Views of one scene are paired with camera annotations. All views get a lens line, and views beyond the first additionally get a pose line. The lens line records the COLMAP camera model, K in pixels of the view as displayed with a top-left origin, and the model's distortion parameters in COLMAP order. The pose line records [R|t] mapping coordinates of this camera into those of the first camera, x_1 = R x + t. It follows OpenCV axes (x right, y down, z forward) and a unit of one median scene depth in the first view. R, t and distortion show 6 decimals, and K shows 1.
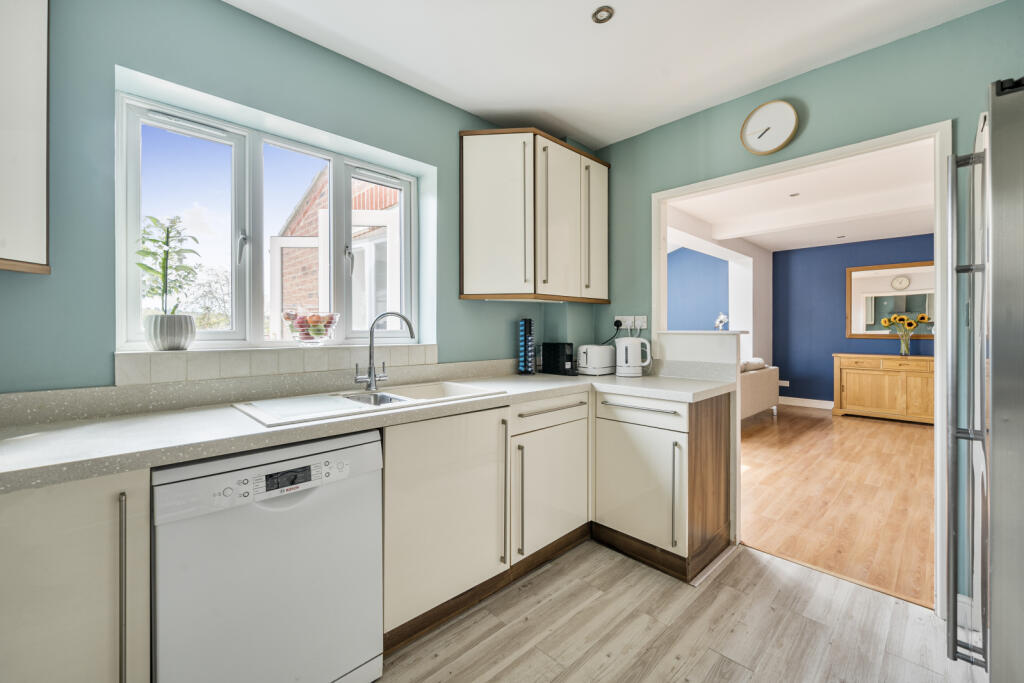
lens RADIAL K [[419.6, 0, 515.0], [0, 419.6, 335.1], [0, 0, 1]] dist [-0.000677, 0.000032]
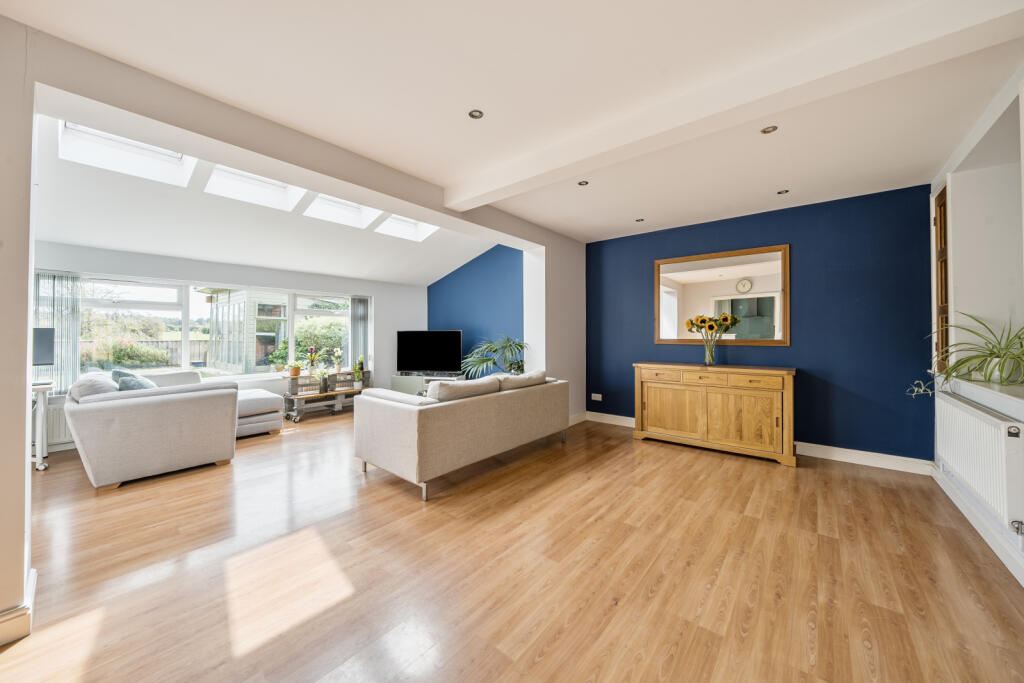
lens RADIAL K [[374.4, 0, 509.4], [0, 374.4, 335.1], [0, 0, 1]] dist [-0.000852, -0.000057]
pose [[0.994395, 0.000155, 0.105732, 0.442994], [0.000506, 0.999980, -0.006226, -0.005821], [-0.105731, 0.006244, 0.994375, 0.300990]]
